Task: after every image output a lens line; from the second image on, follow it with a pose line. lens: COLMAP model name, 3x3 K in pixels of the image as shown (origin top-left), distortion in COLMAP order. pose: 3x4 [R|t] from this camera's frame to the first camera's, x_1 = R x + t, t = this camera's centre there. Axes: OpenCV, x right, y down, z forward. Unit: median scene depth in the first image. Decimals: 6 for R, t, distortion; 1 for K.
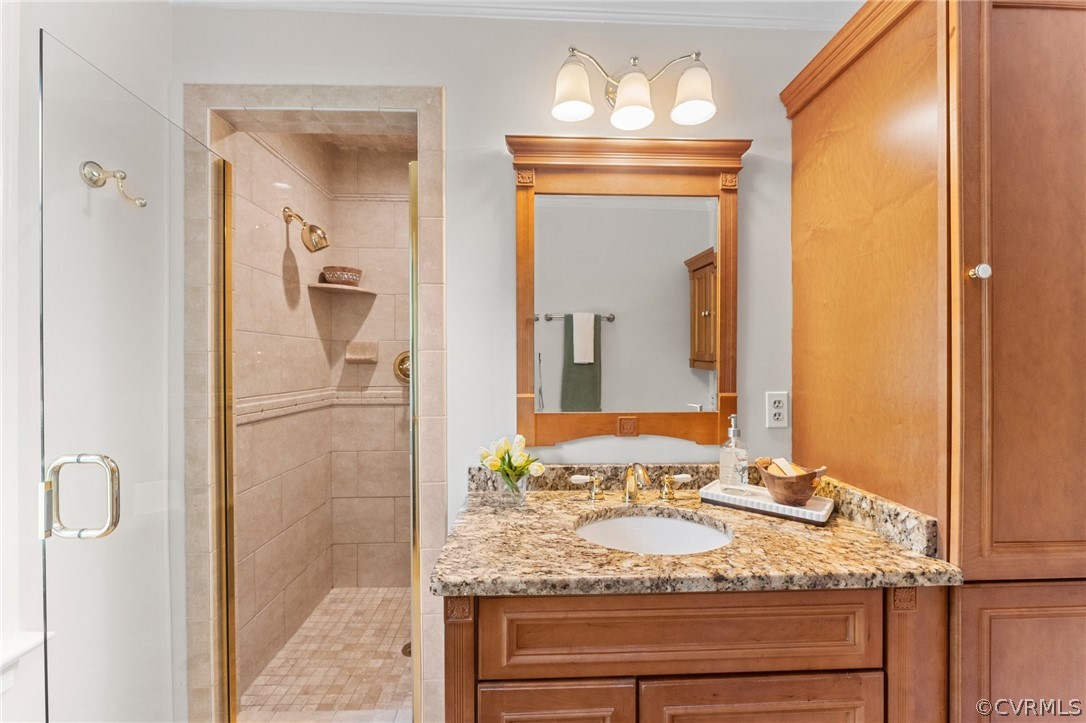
lens RADIAL K [[427.4, 0, 540.9], [0, 427.4, 359.9], [0, 0, 1]] dist [-0.006727, 0.000301]
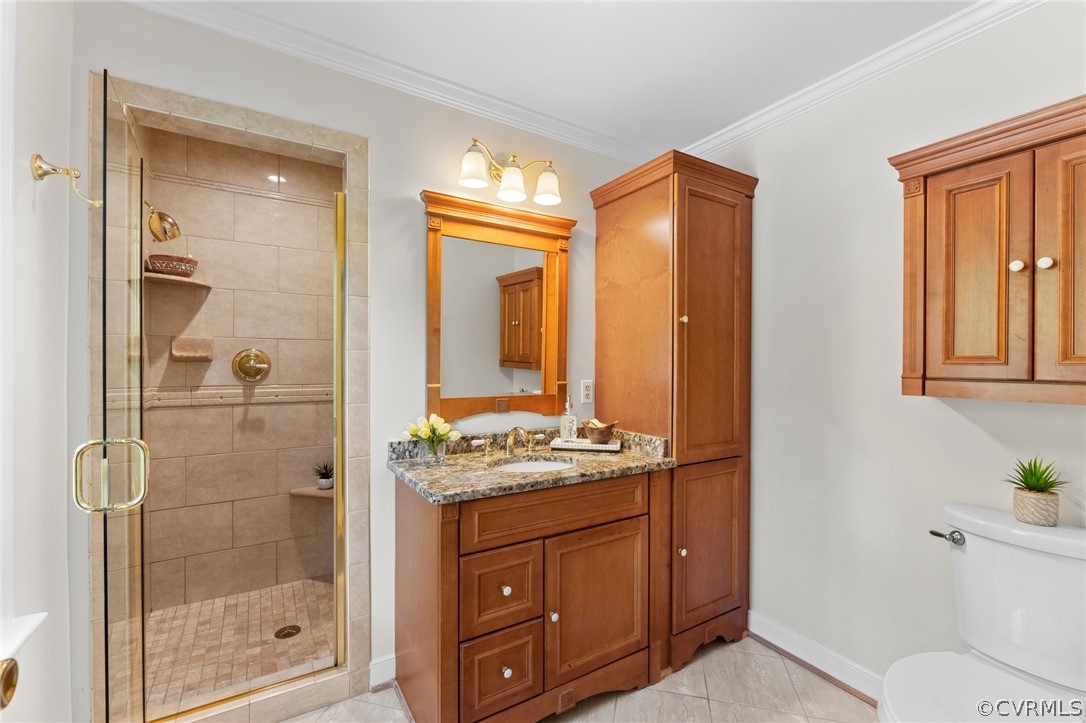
lens RADIAL K [[427.4, 0, 540.9], [0, 427.4, 359.9], [0, 0, 1]] dist [-0.006727, 0.000301]
pose [[0.879206, 0.008239, 0.476371, -0.396247], [-0.007373, 0.999966, -0.003686, 0.006360], [-0.476385, -0.000271, 0.879237, -0.349294]]
